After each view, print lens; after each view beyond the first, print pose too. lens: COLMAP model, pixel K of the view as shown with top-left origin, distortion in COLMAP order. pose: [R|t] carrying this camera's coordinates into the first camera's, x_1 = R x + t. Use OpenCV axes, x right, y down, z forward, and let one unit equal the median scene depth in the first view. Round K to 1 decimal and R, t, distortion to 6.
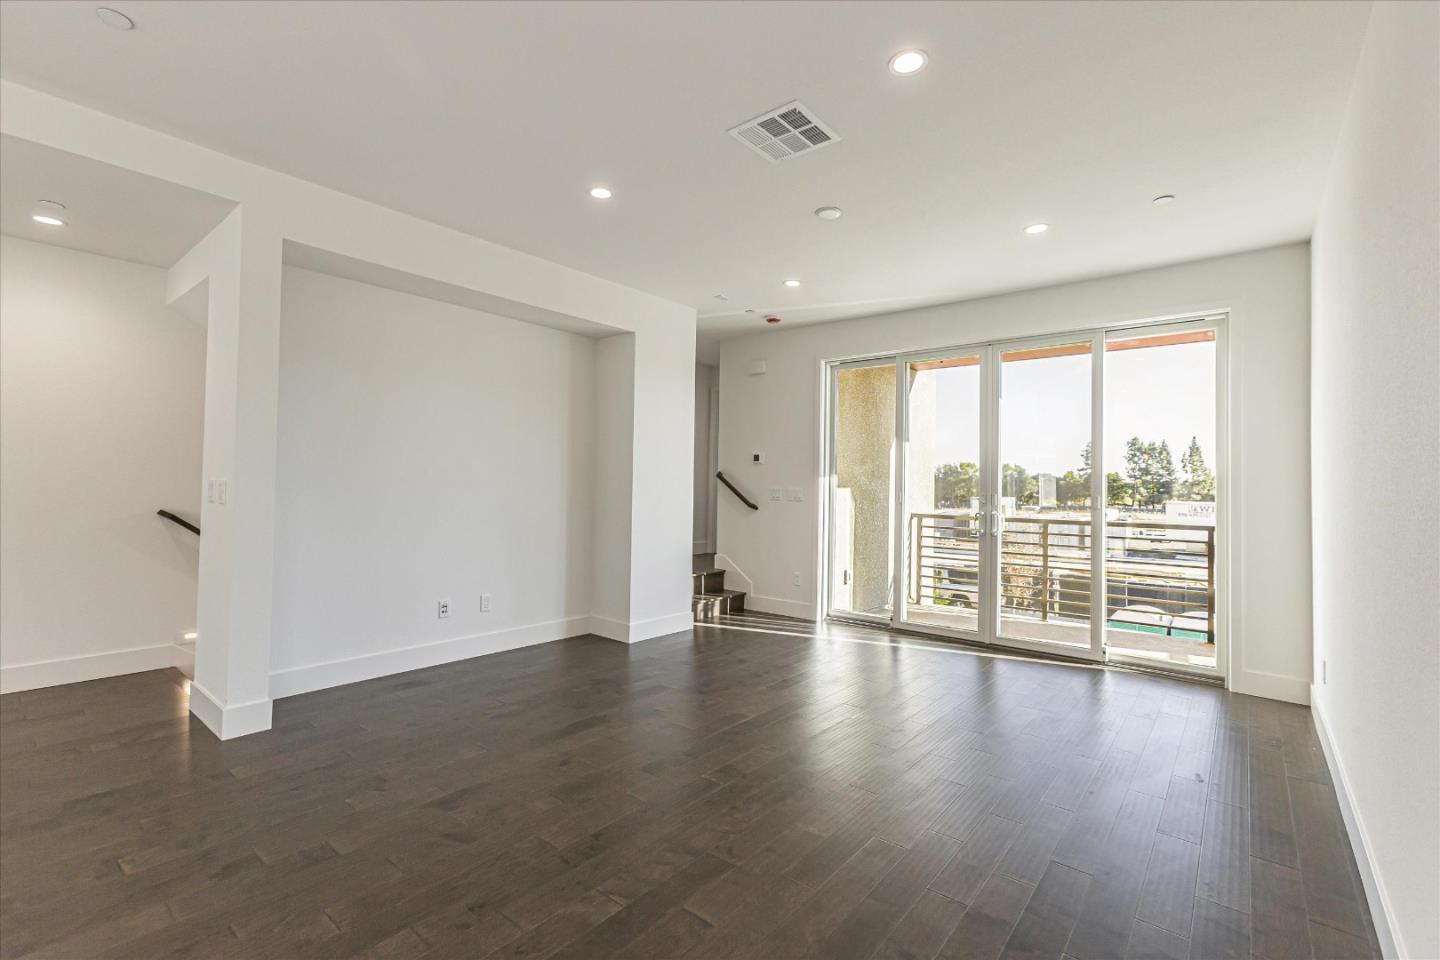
lens RADIAL K [[633.4, 0, 714.7], [0, 633.4, 473.8], [0, 0, 1]] dist [-0.000907, -0.000030]
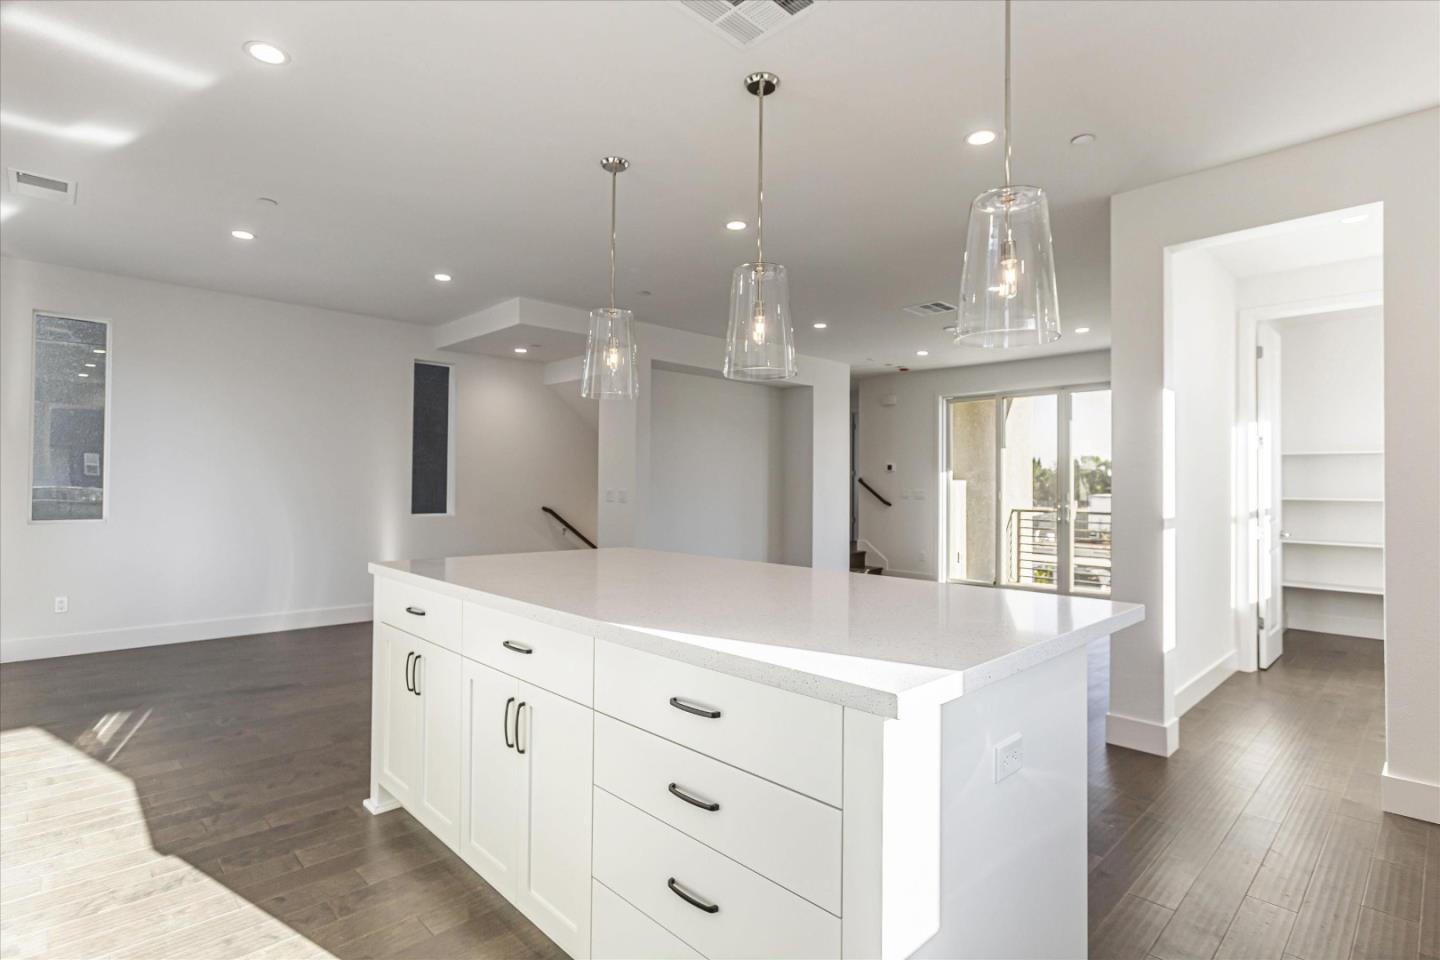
lens RADIAL K [[718.5, 0, 720.0], [0, 718.5, 480.0], [0, 0, 1]] dist [-0.000301, 0.000047]
pose [[0.994639, -0.009375, -0.102984, -0.135170], [0.010683, 0.999869, 0.012155, -0.020418], [0.102856, -0.013190, 0.994609, -0.554431]]
